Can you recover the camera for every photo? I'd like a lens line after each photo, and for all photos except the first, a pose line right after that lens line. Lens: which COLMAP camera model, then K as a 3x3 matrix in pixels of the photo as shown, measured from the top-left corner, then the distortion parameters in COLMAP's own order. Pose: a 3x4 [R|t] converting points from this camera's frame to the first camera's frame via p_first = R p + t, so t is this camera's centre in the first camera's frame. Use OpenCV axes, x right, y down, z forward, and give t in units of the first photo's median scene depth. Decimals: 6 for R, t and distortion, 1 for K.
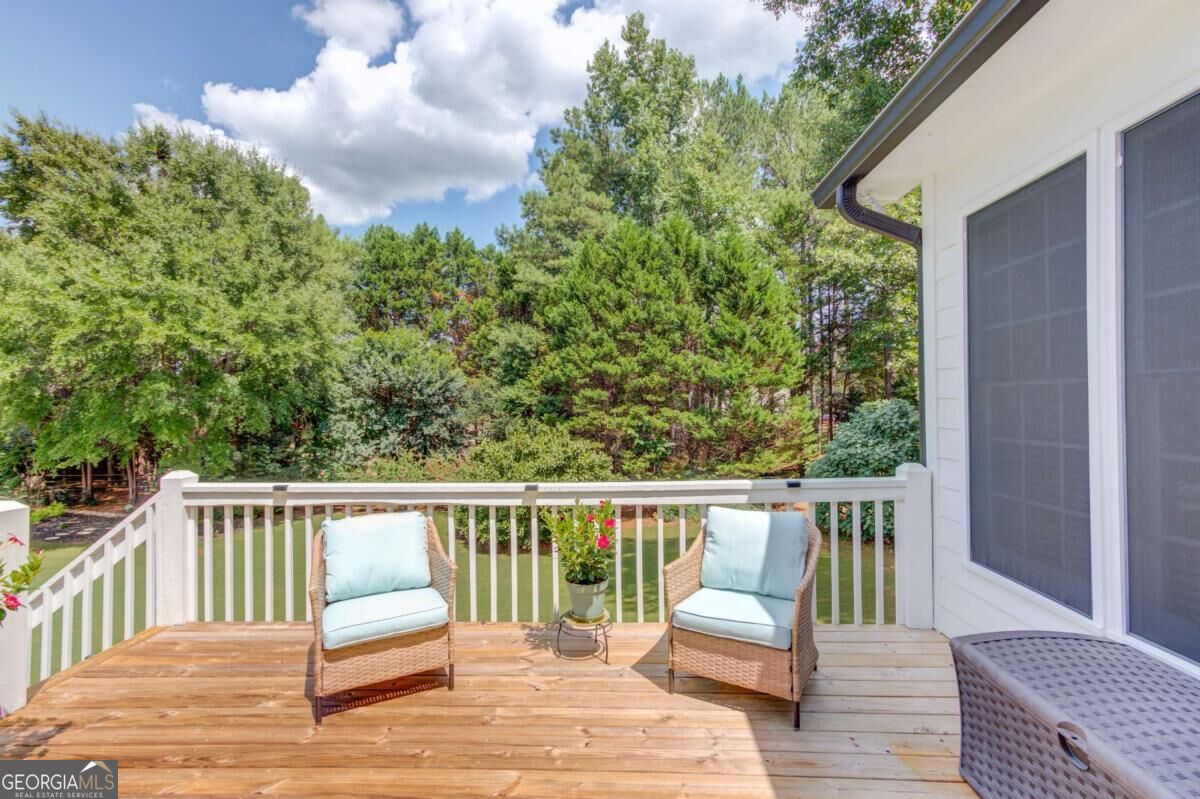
lens RADIAL K [[553.4, 0, 597.2], [0, 553.4, 387.8], [0, 0, 1]] dist [0.017258, 0.006822]
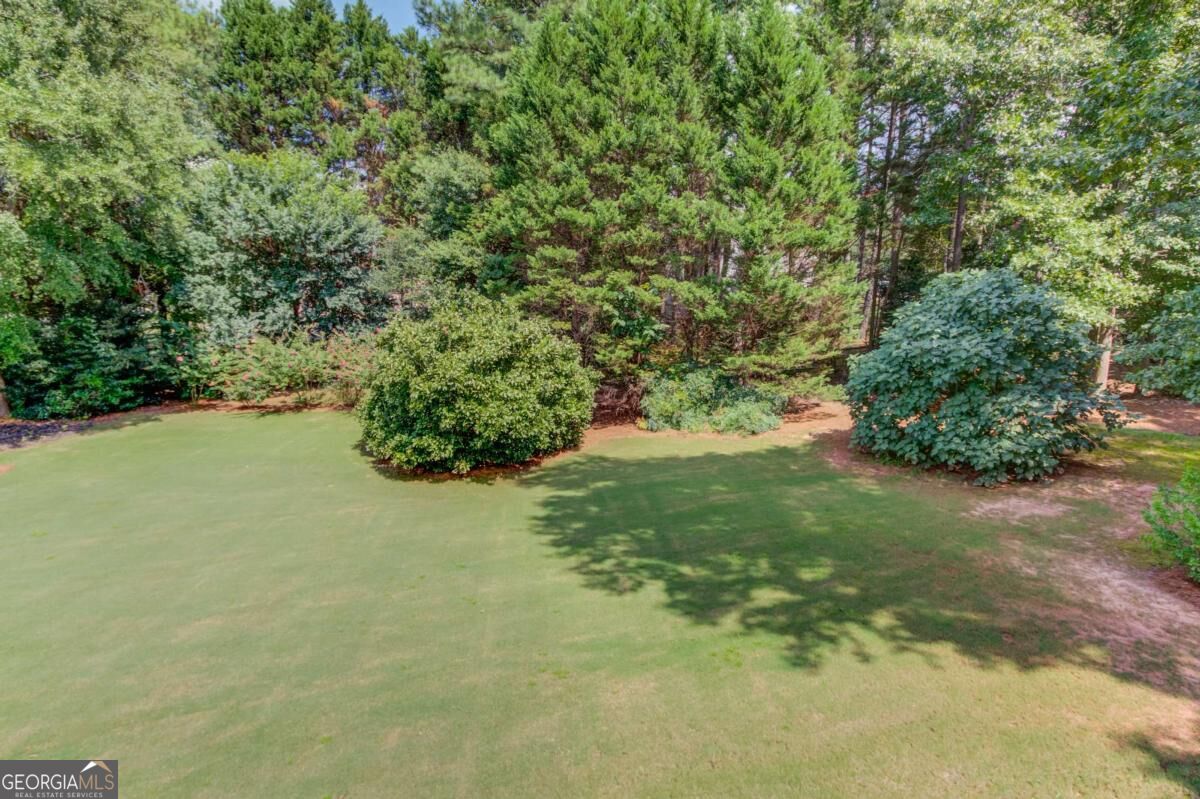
lens RADIAL K [[662.6, 0, 602.0], [0, 662.6, 392.9], [0, 0, 1]] dist [0.020860, 0.004939]
pose [[0.998716, 0.009262, 0.049797, 0.010505], [-0.019728, 0.976629, 0.214025, 0.002257], [-0.046651, -0.214733, 0.975558, 0.129354]]
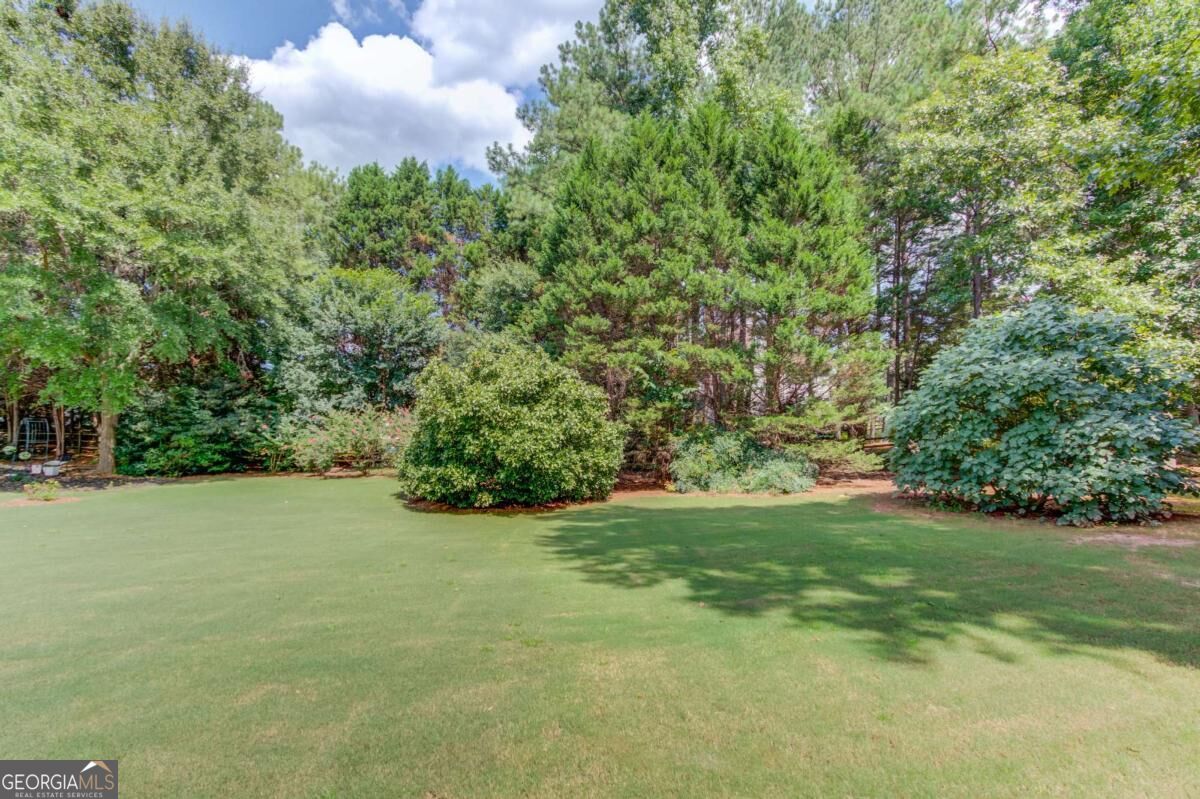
lens RADIAL K [[553.4, 0, 588.0], [0, 553.4, 398.1], [0, 0, 1]] dist [0.017258, 0.006822]
pose [[0.998182, 0.030570, -0.051953, 0.030377], [-0.030528, 0.999533, 0.001595, 0.106689], [0.051978, -0.000006, 0.998648, 0.219383]]
